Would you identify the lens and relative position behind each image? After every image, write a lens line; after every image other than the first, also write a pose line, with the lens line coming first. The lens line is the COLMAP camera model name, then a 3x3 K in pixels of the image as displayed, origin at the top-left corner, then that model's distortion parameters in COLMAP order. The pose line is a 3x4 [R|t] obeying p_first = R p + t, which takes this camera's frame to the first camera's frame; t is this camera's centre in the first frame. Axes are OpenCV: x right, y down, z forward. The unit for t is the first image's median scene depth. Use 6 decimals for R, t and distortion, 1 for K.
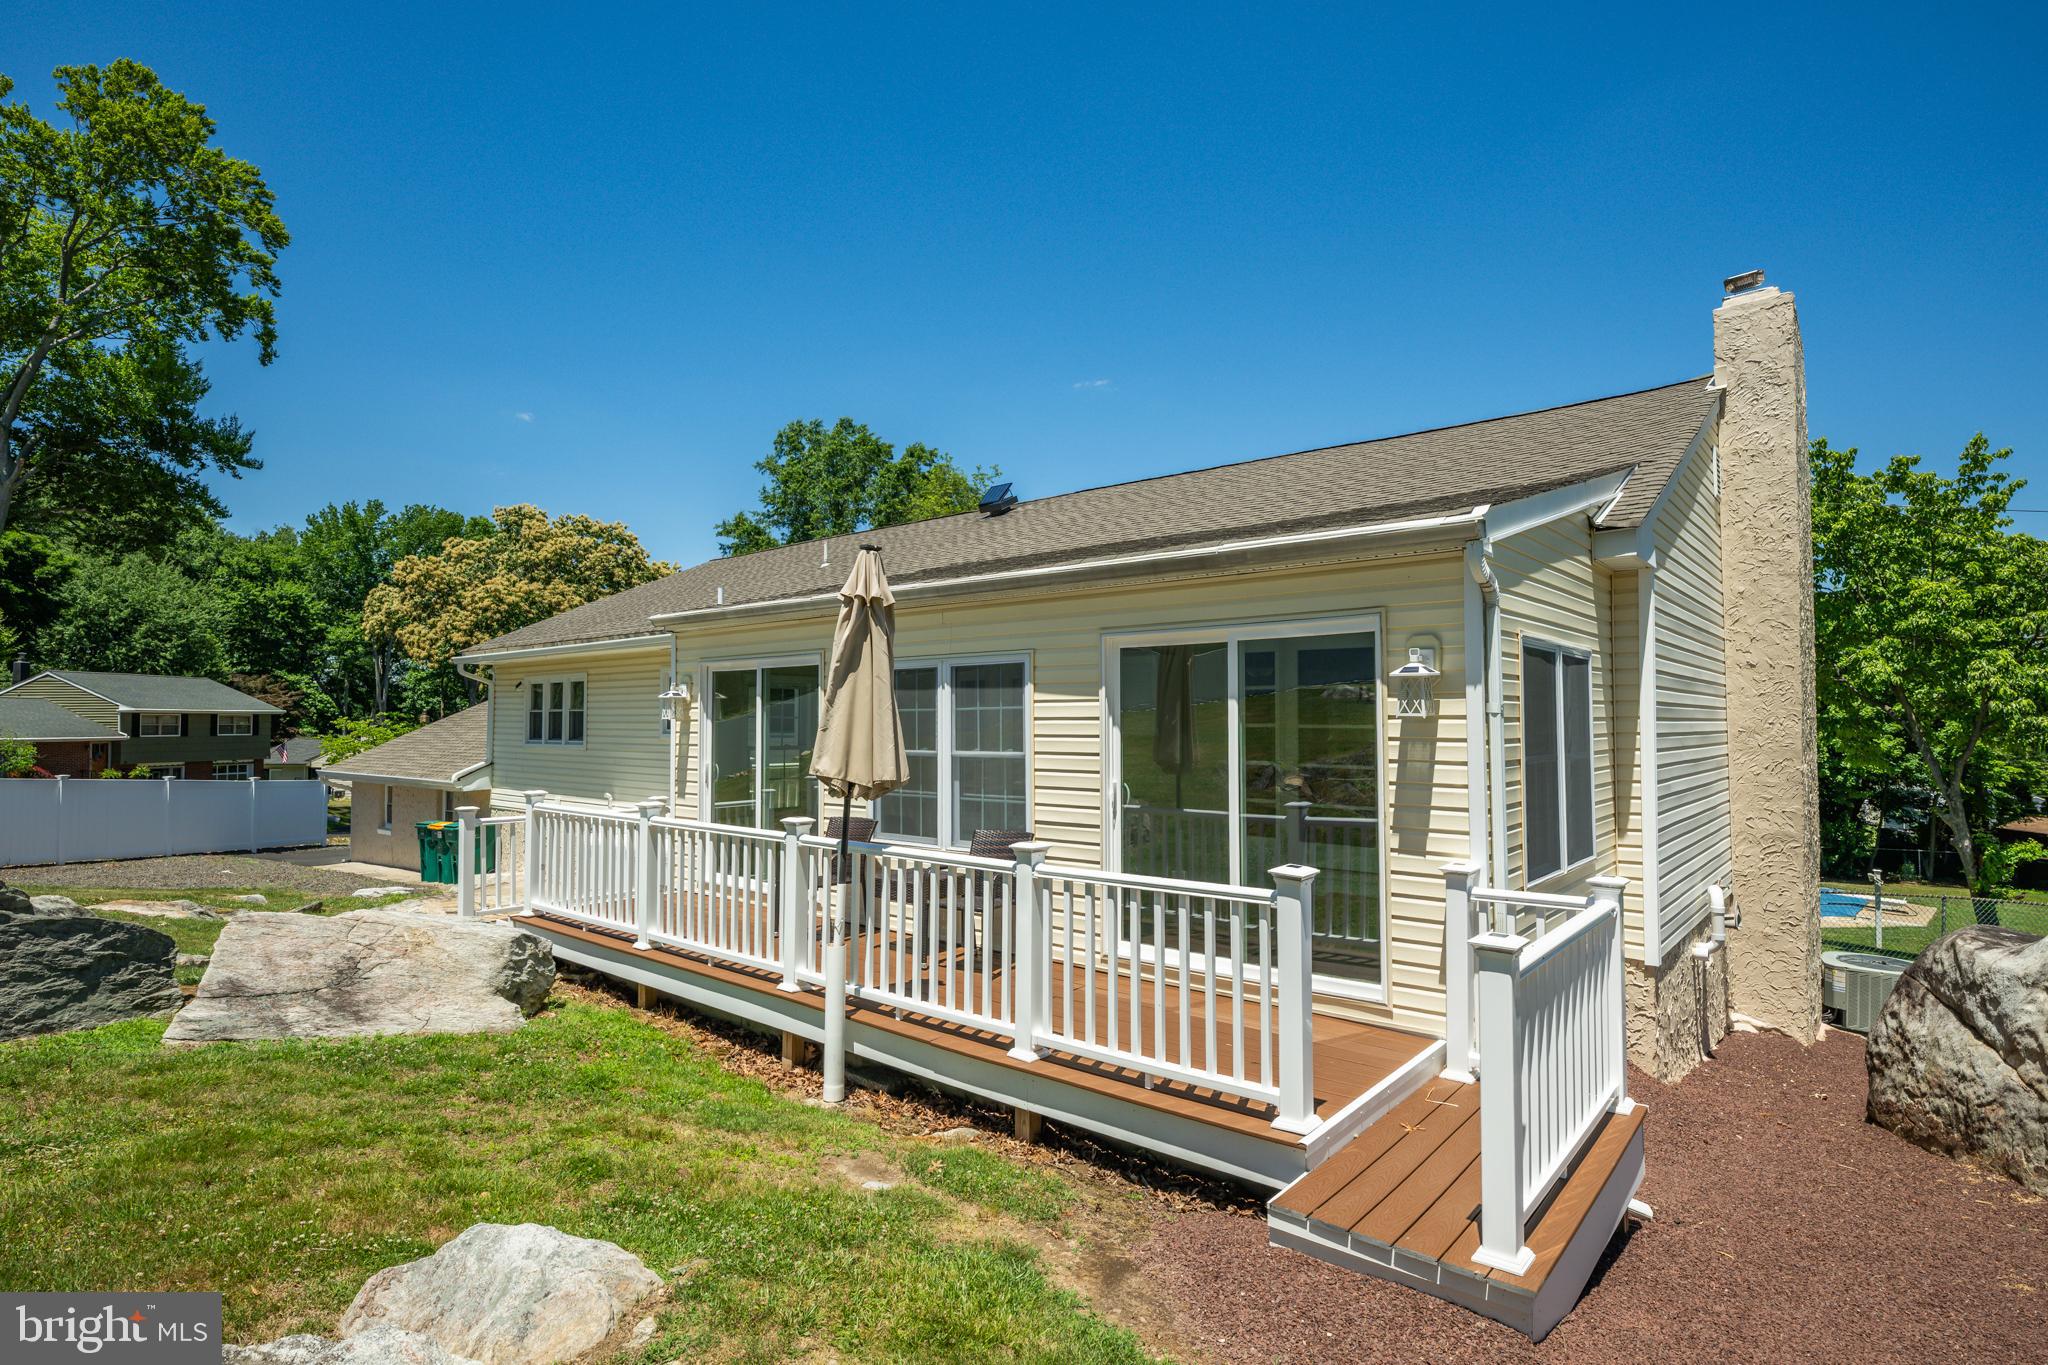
lens RADIAL K [[1028.5, 0, 1024.0], [0, 1028.5, 682.5], [0, 0, 1]] dist [-0.001115, -0.000461]
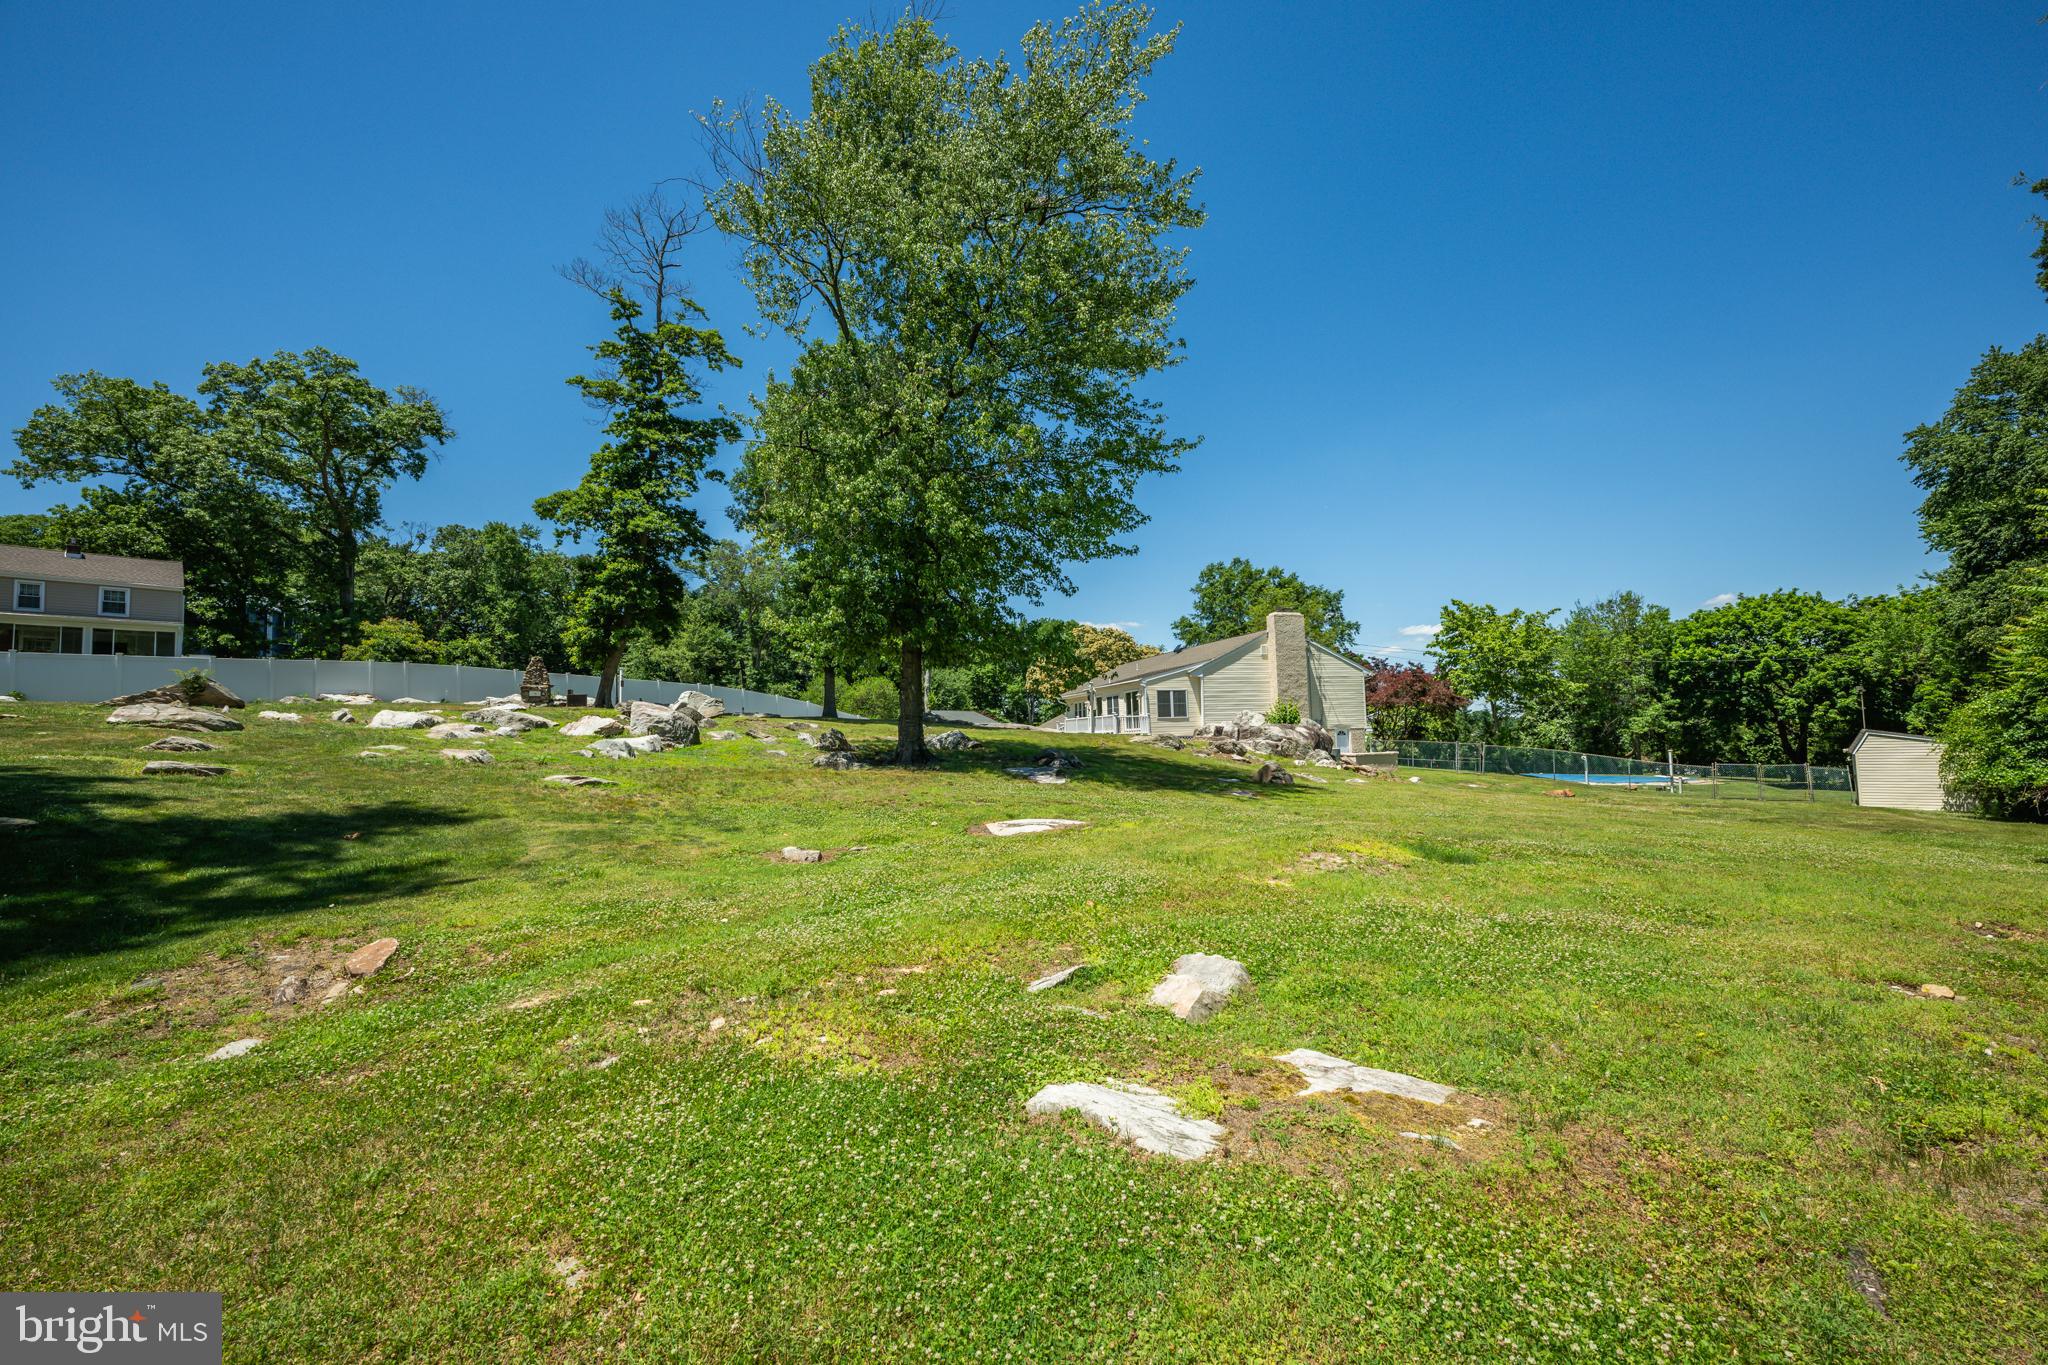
lens RADIAL K [[797.4, 0, 1024.0], [0, 797.4, 682.5], [0, 0, 1]] dist [-0.000029, -0.000035]
pose [[0.846085, -0.067146, -0.528803, 0.249778], [0.053956, 0.997727, -0.040358, 0.008640], [0.530311, 0.005614, 0.847785, -0.434390]]
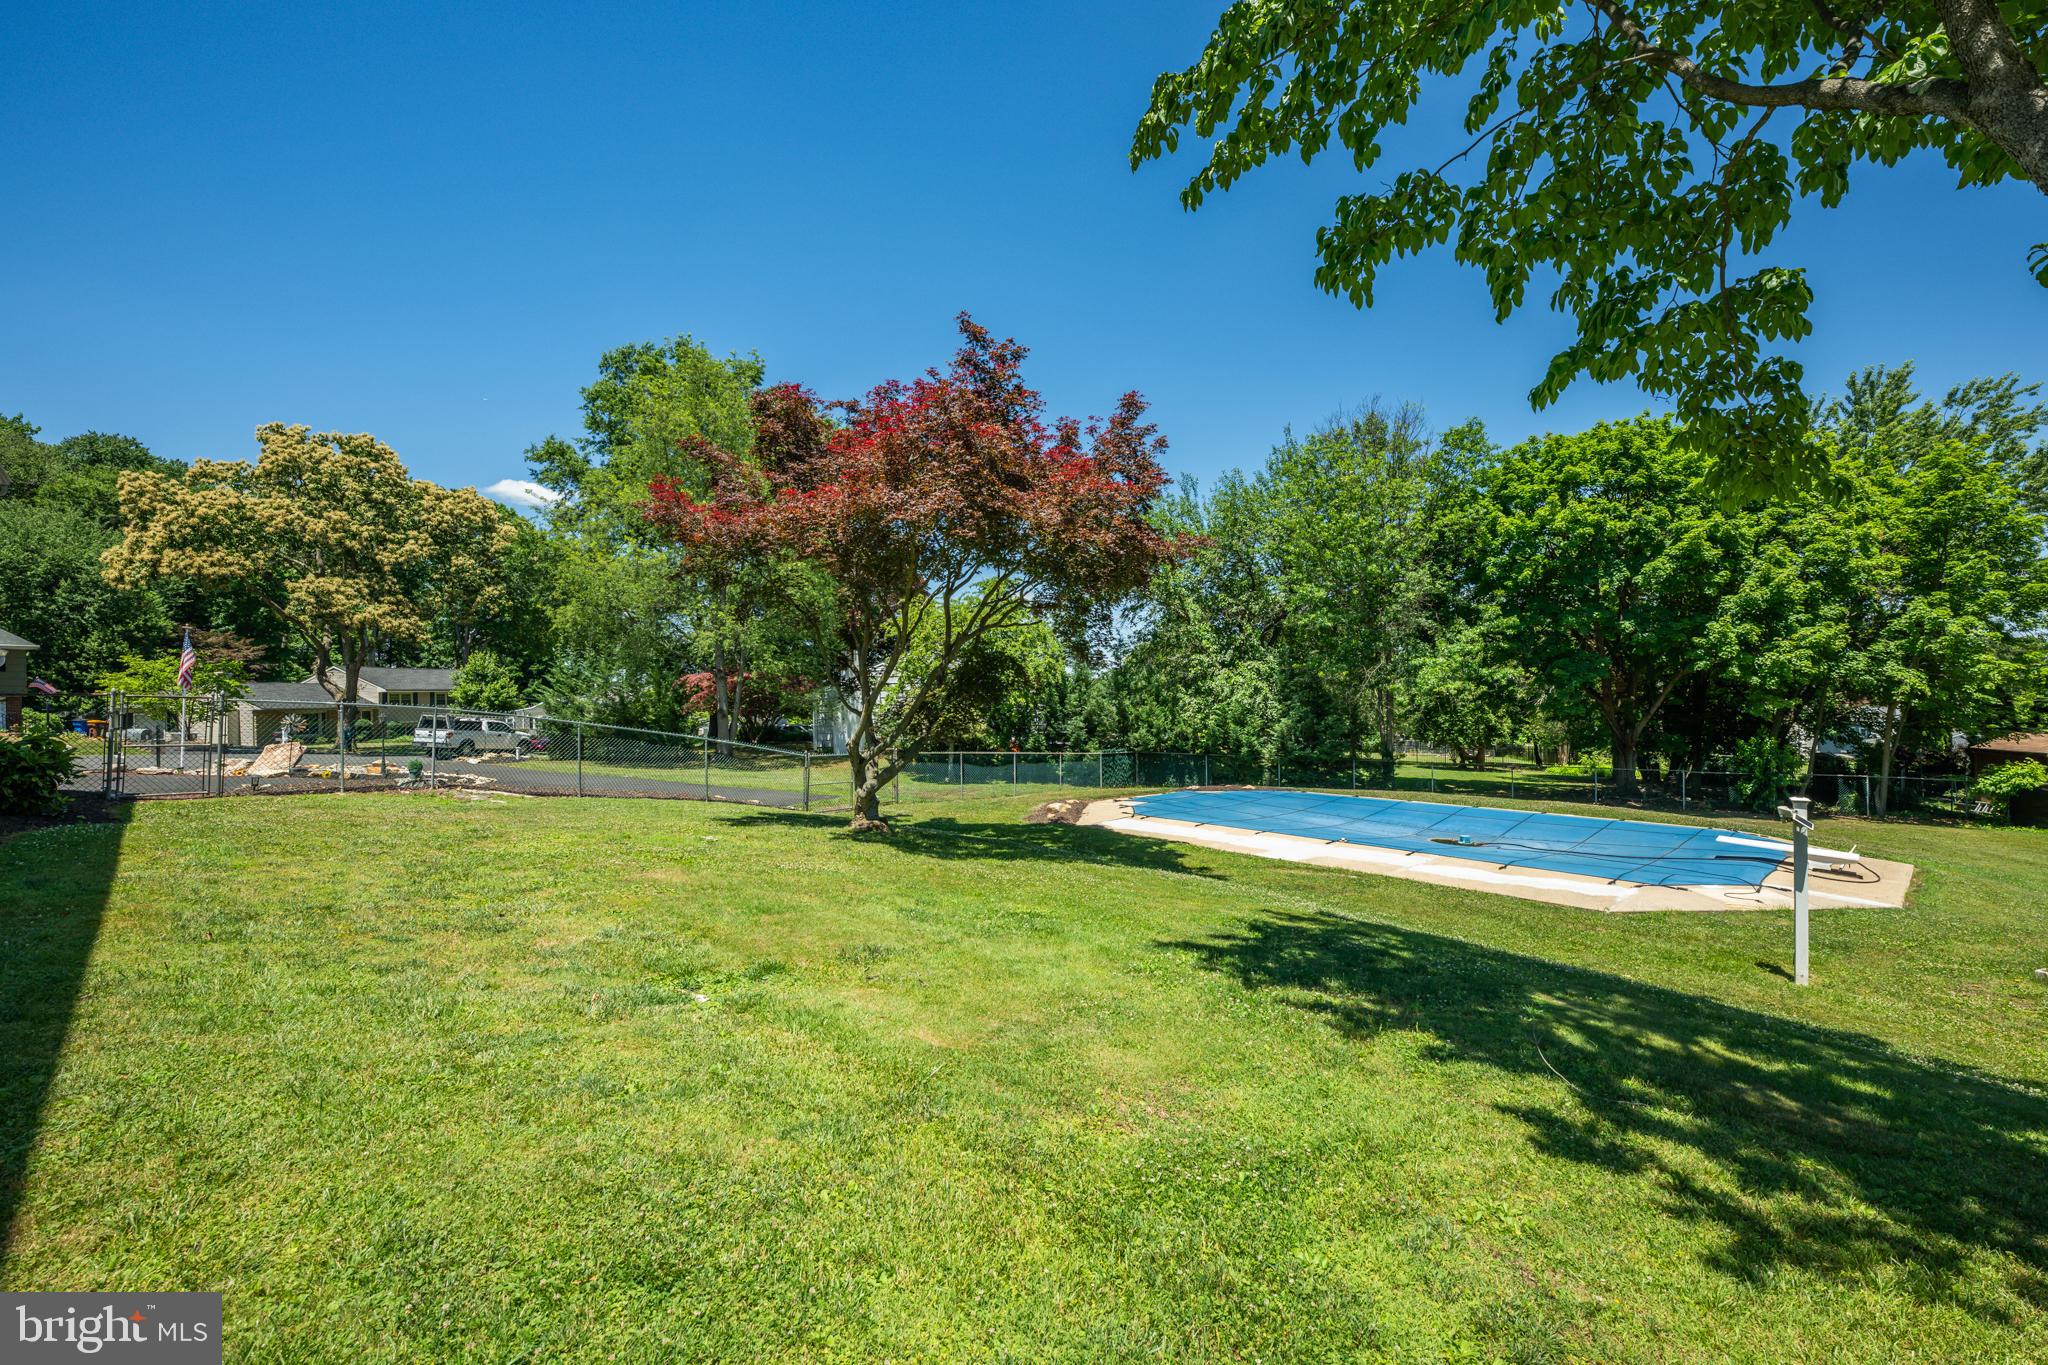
lens RADIAL K [[840.7, 0, 1024.0], [0, 840.7, 682.5], [0, 0, 1]] dist [-0.000293, -0.000284]
pose [[0.997921, -0.015066, -0.062669, 0.188516], [0.017032, 0.999376, 0.030957, 0.041837], [0.062164, -0.031960, 0.997554, 0.224227]]
